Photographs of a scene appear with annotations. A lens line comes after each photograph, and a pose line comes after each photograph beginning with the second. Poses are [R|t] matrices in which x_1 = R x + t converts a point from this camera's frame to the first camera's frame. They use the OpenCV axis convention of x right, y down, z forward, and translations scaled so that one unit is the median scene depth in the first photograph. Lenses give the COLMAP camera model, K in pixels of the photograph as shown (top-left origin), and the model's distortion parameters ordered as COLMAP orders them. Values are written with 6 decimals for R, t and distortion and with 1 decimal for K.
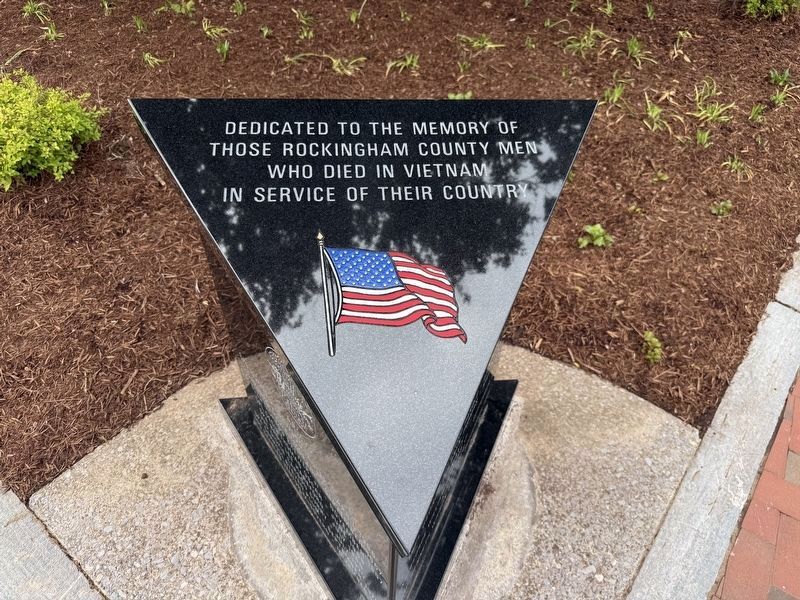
lens RADIAL K [[576.4, 0, 400.0], [0, 576.4, 300.0], [0, 0, 1]] dist [0.009065, -0.040590]
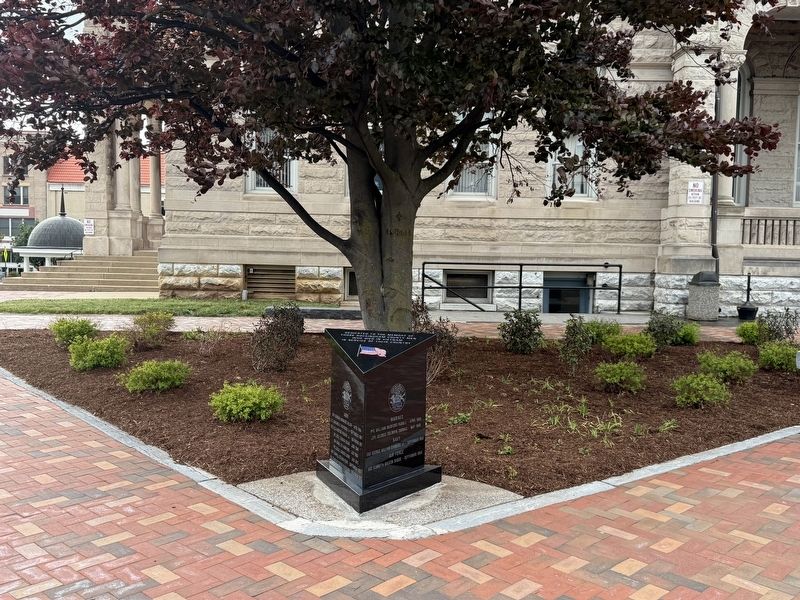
lens RADIAL K [[832.9, 0, 400.0], [0, 832.9, 300.0], [0, 0, 1]] dist [-0.000362, -0.007323]
pose [[0.975388, -0.001143, -0.220492, 0.790457], [-0.151831, 0.721658, -0.675394, 1.956624], [0.159891, 0.692249, 0.703723, -1.858940]]
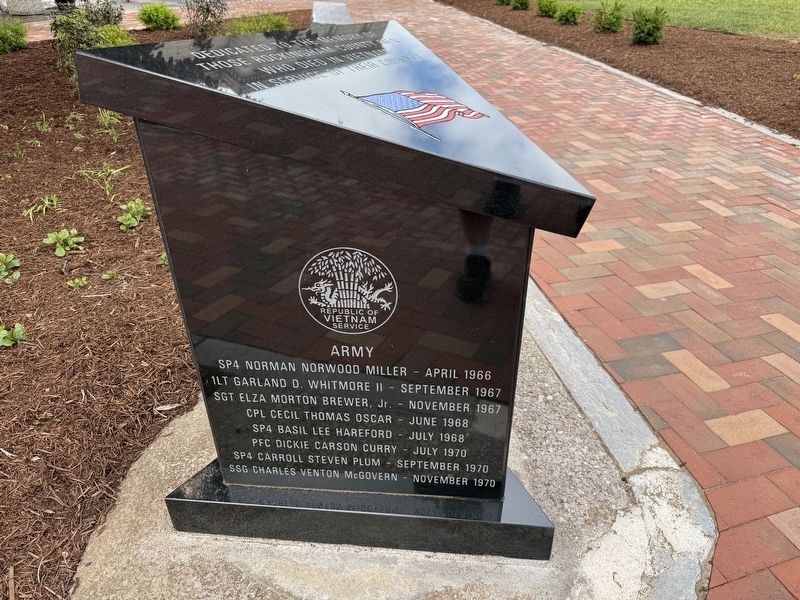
lens RADIAL K [[573.0, 0, 400.0], [0, 573.0, 300.0], [0, 0, 1]] dist [0.002693, -0.003844]
pose [[0.660136, -0.417514, 0.624422, -0.464619], [0.570363, 0.819550, -0.055000, 0.170727], [-0.488781, 0.392454, 0.779149, 0.107083]]
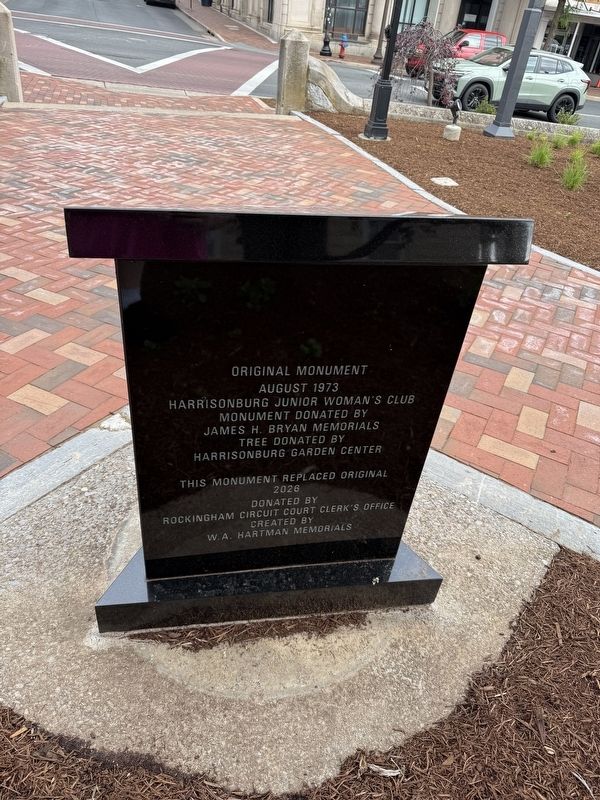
lens RADIAL K [[573.0, 0, 300.0], [0, 573.0, 400.0], [0, 0, 1]] dist [0.002693, -0.003844]
pose [[-0.988481, -0.071200, -0.133552, 0.056160], [-0.141588, 0.123325, 0.982214, -0.714545], [-0.053463, 0.989809, -0.131985, 0.818087]]
